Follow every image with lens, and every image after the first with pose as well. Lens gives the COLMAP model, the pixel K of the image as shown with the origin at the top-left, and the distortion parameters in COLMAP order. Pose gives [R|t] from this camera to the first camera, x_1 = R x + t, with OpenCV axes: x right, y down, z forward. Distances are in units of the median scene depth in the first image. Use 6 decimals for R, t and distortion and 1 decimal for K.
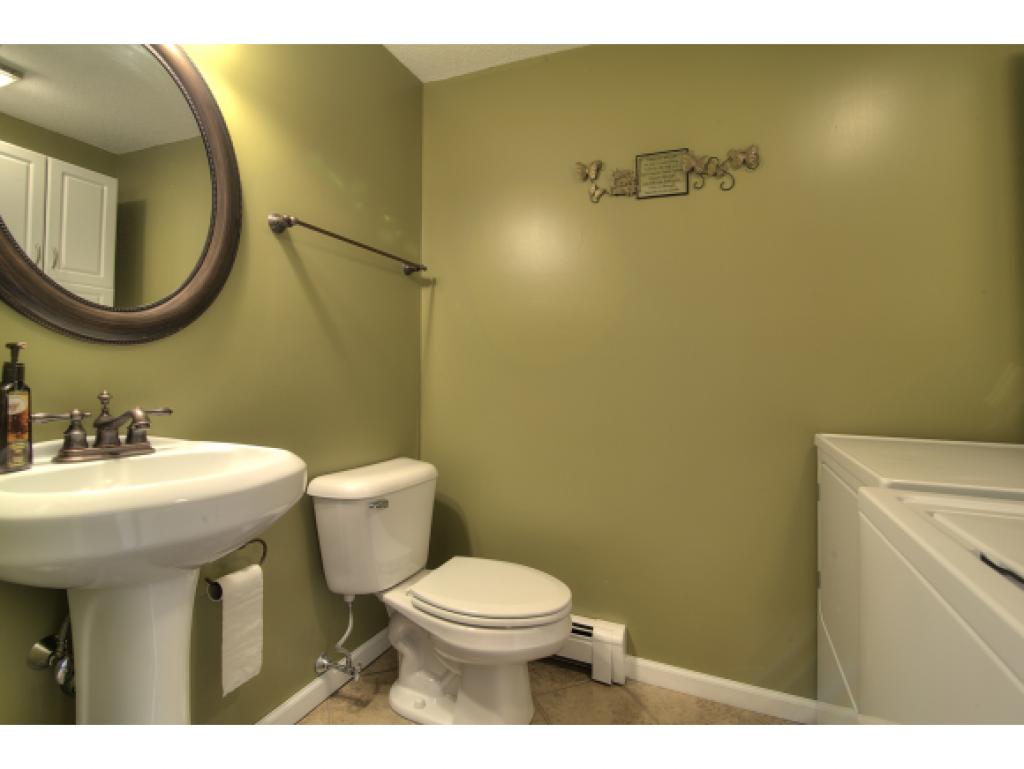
lens RADIAL K [[481.2, 0, 515.4], [0, 481.2, 380.9], [0, 0, 1]] dist [-0.009550, 0.000519]
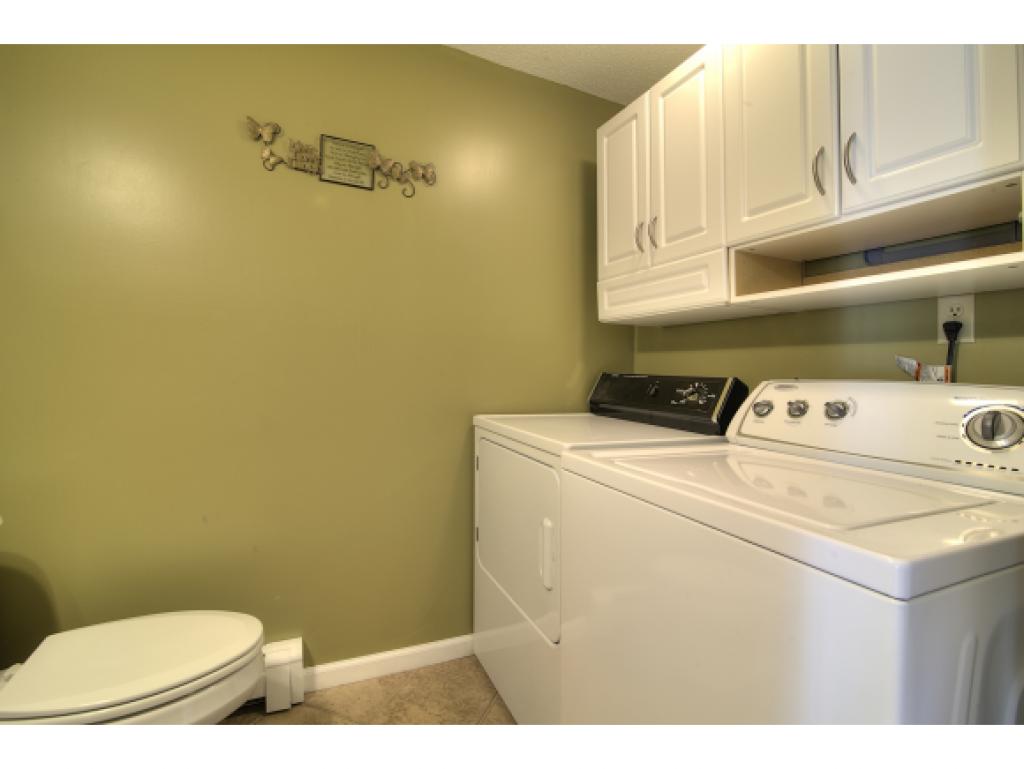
lens RADIAL K [[481.2, 0, 512.1], [0, 481.2, 370.4], [0, 0, 1]] dist [-0.009550, 0.000519]
pose [[0.677162, 0.000001, 0.735834, -0.188492], [-0.000606, 1.000000, 0.000557, -0.005305], [-0.735834, -0.000823, 0.677161, 0.084370]]
